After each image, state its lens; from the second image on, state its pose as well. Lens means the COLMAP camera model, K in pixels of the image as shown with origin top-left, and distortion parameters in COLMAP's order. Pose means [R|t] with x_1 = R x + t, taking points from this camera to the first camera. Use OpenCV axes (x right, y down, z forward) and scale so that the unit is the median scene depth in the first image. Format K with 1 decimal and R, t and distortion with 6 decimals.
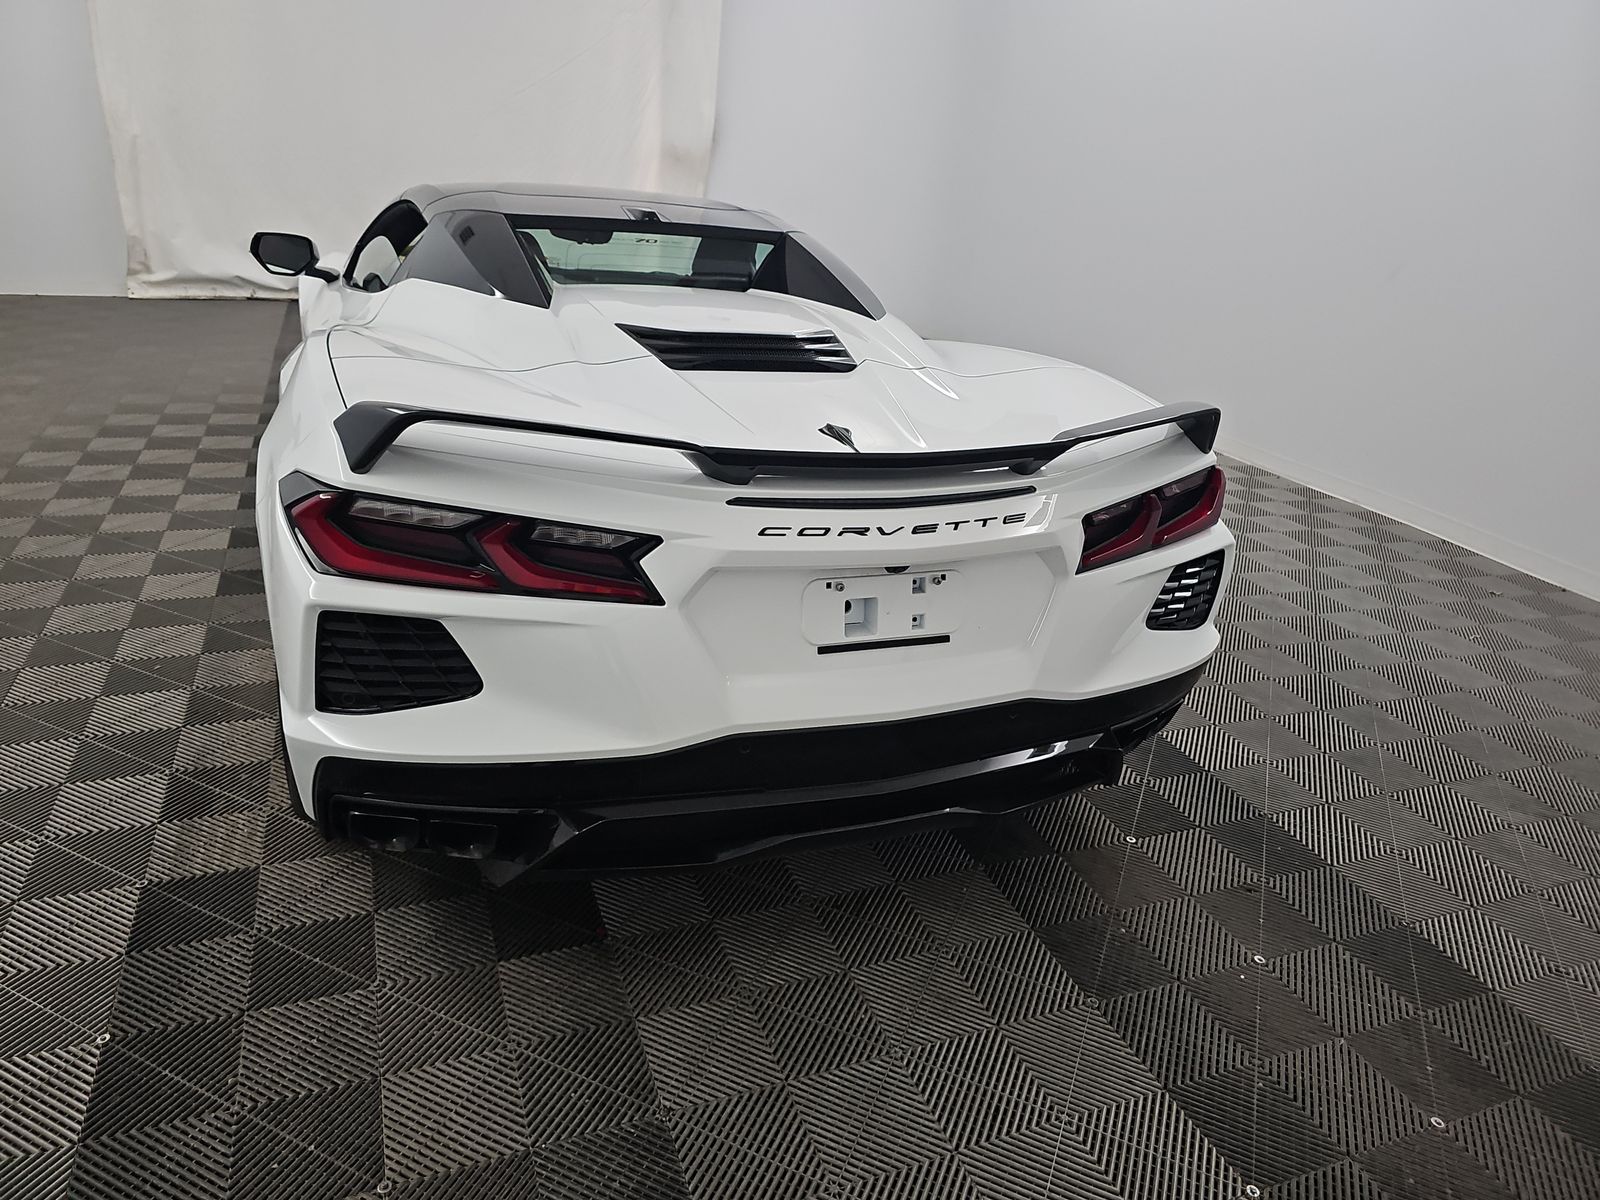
lens RADIAL K [[1048.3, 0, 795.1], [0, 1048.3, 587.6], [0, 0, 1]] dist [0.075670, 0.000150]
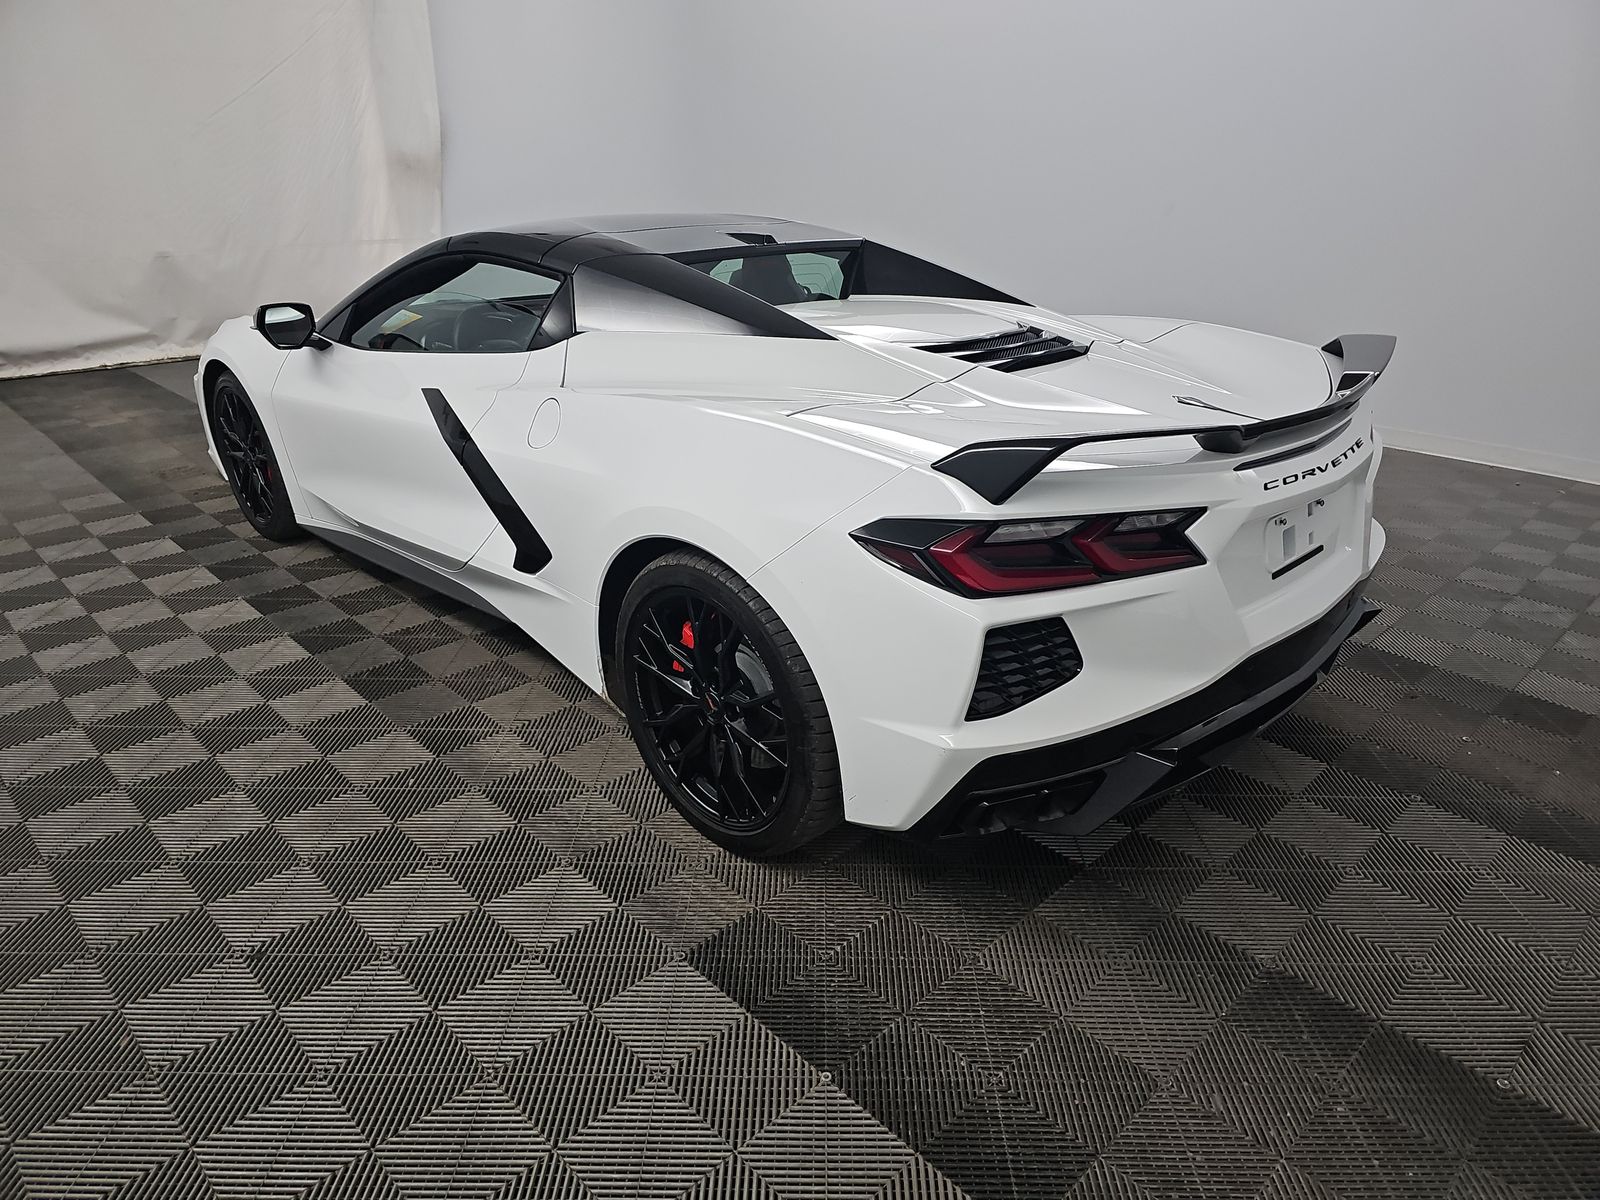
lens RADIAL K [[1056.7, 0, 800.0], [0, 1056.7, 600.0], [0, 0, 1]] dist [0.045317, 0.000454]
pose [[0.919017, -0.225752, 0.323177, -0.934371], [0.214517, 0.974174, 0.070479, -0.125073], [-0.330742, 0.004556, 0.943710, 0.001108]]
